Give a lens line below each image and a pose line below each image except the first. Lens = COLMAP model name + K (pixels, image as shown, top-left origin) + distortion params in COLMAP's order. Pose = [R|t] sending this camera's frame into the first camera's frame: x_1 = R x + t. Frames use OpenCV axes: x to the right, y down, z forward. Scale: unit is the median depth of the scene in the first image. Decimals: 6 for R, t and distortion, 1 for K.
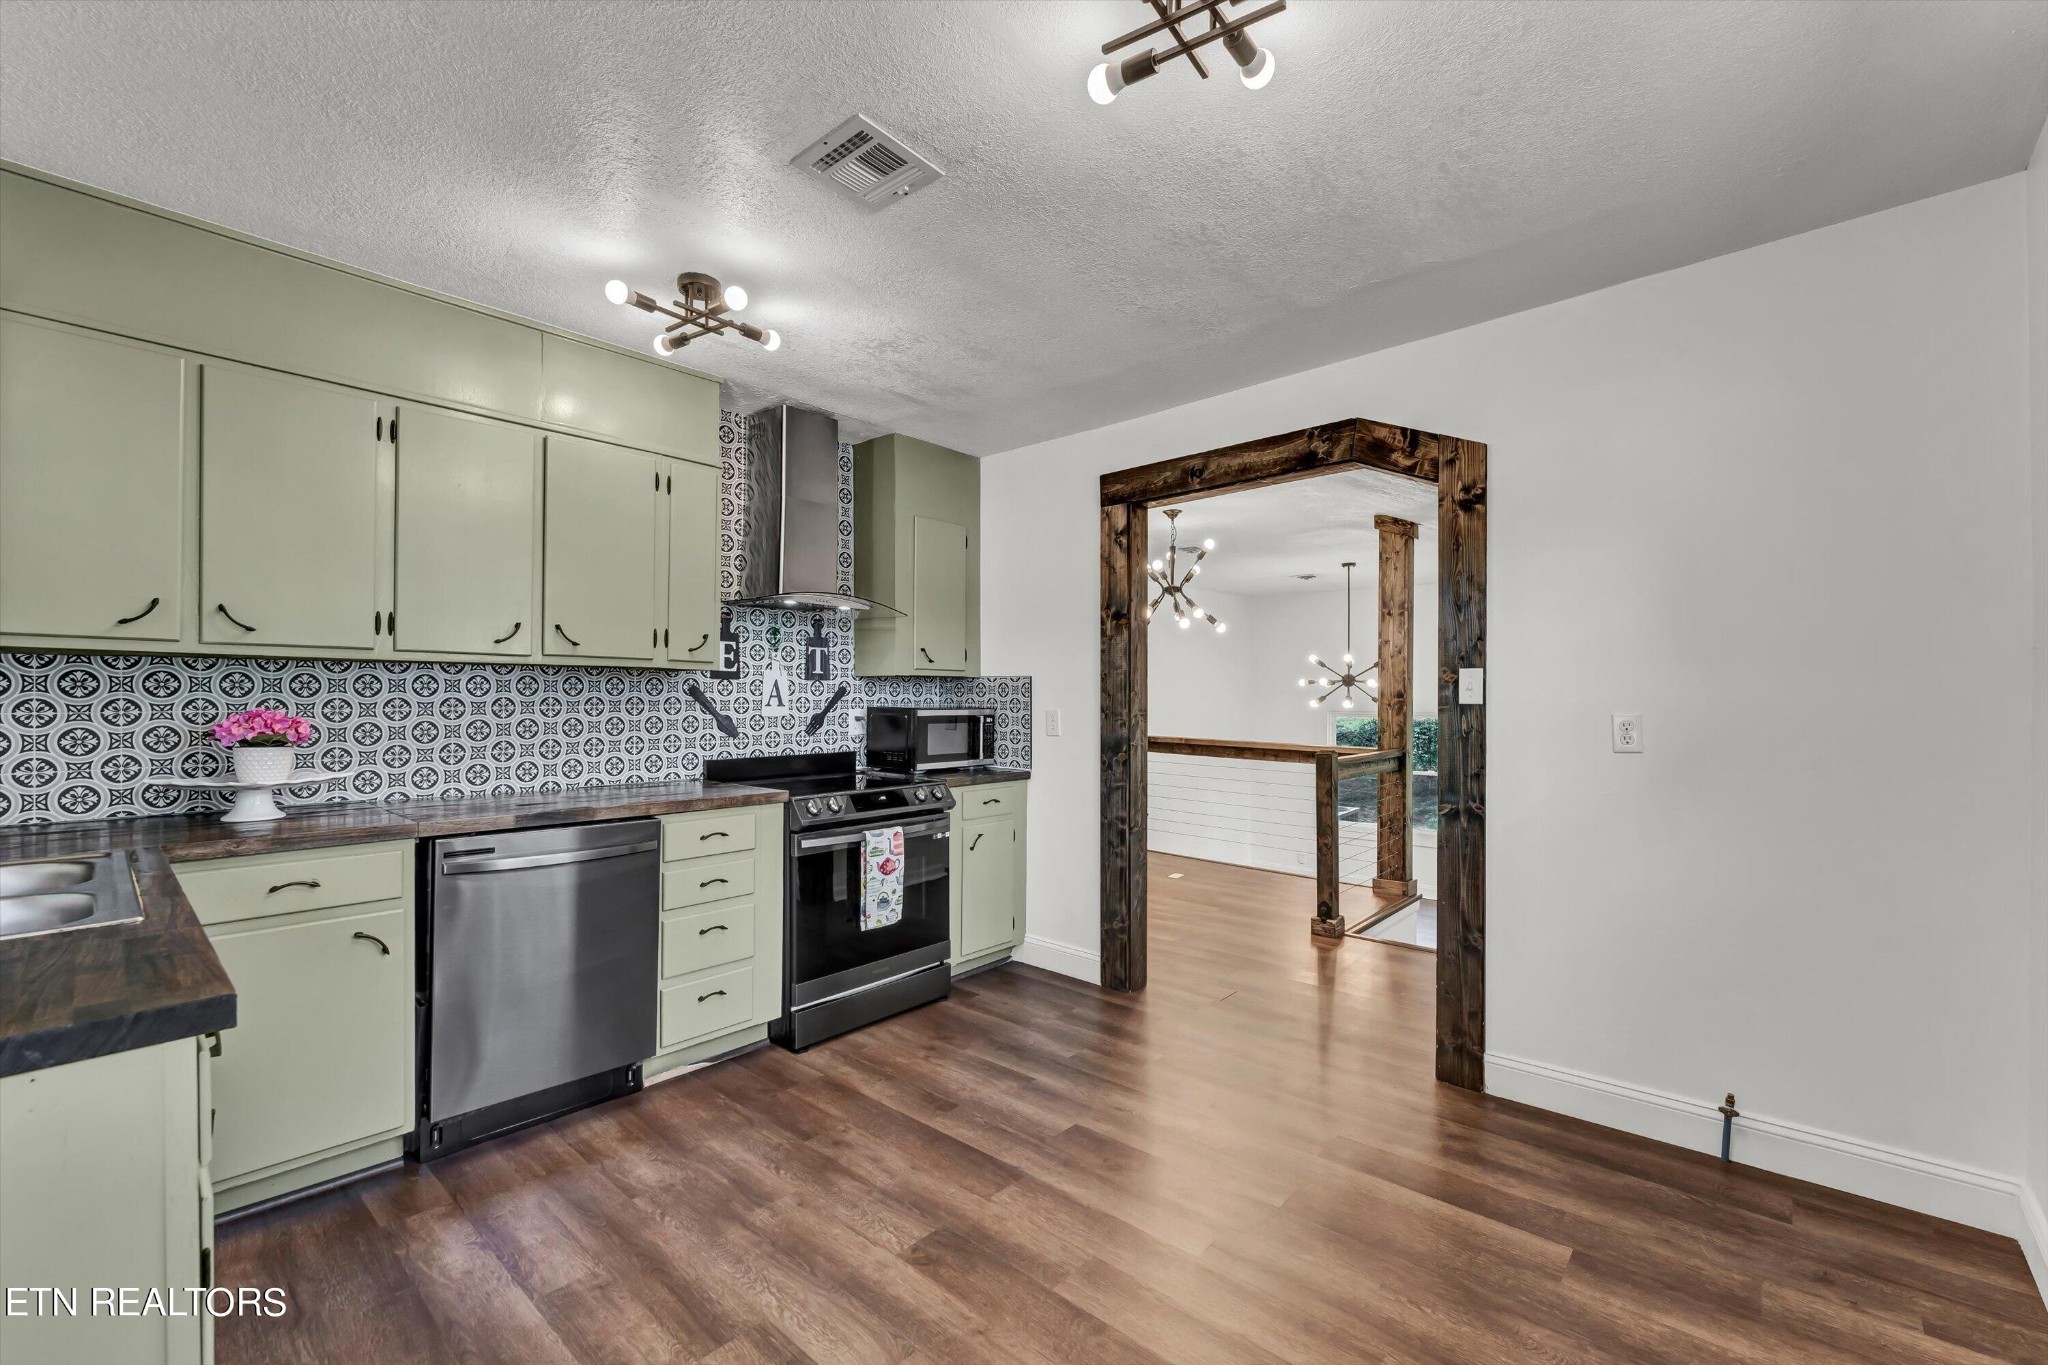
lens RADIAL K [[849.0, 0, 1013.8], [0, 849.0, 698.6], [0, 0, 1]] dist [-0.002325, 0.000541]
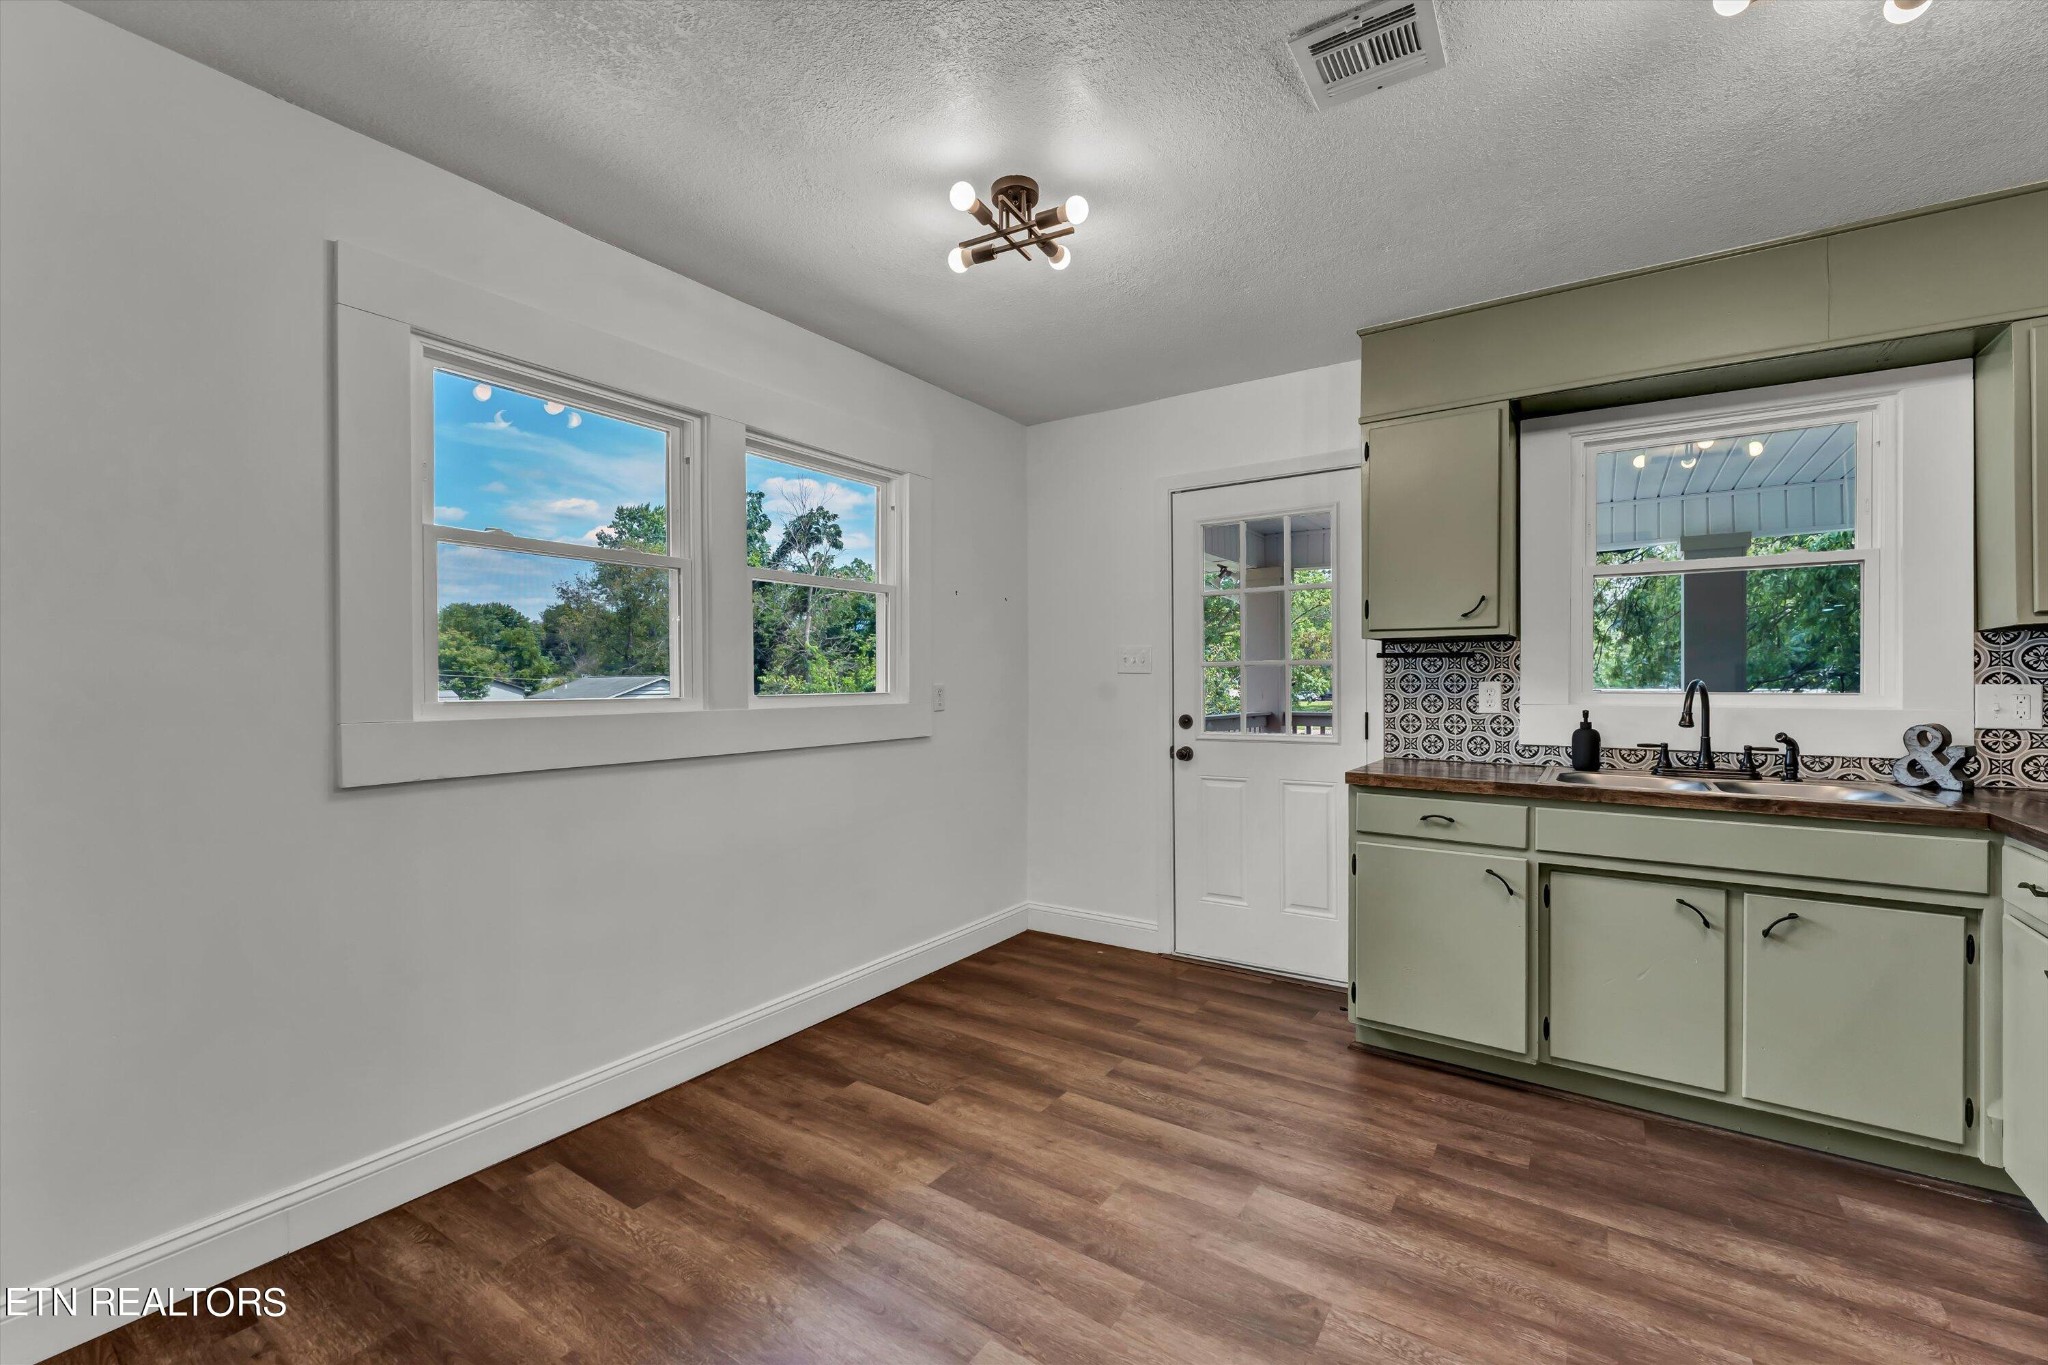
lens RADIAL K [[849.0, 0, 1027.8], [0, 849.0, 688.5], [0, 0, 1]] dist [-0.002325, 0.000541]
pose [[-0.988052, 0.006068, -0.154003, 0.190685], [0.004569, 0.999939, 0.010089, 0.002552], [0.154055, 0.009265, -0.988019, 1.128521]]
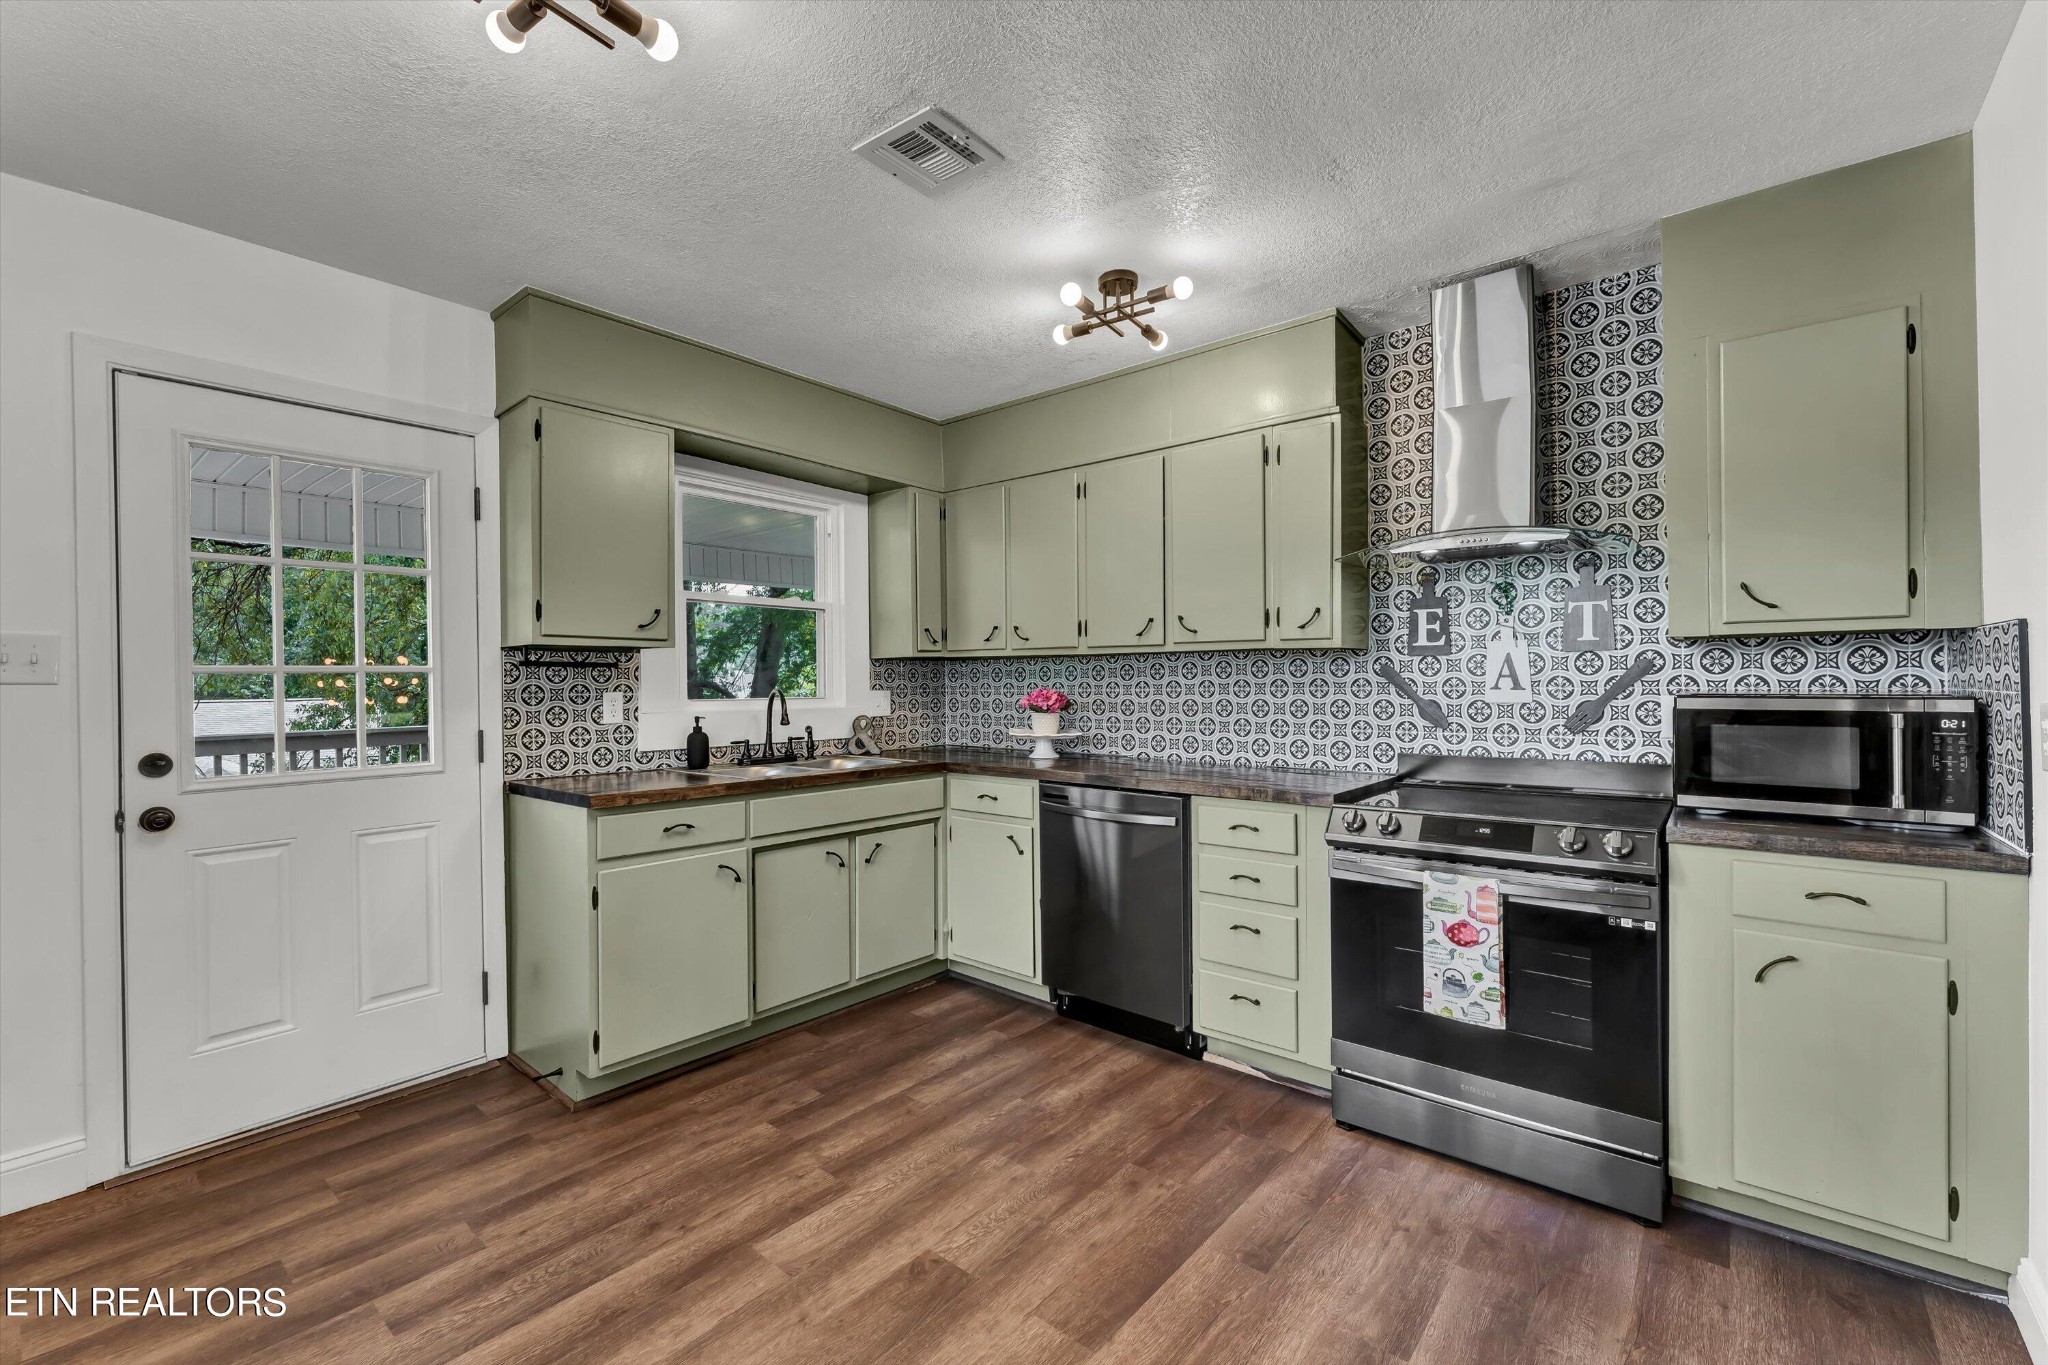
lens RADIAL K [[849.0, 0, 1009.5], [0, 849.0, 683.9], [0, 0, 1]] dist [-0.002325, 0.000541]
pose [[0.035667, 0.002489, -0.999361, 0.526428], [0.008550, 0.999960, 0.002796, -0.001769], [0.999327, -0.008644, 0.035644, 0.660769]]
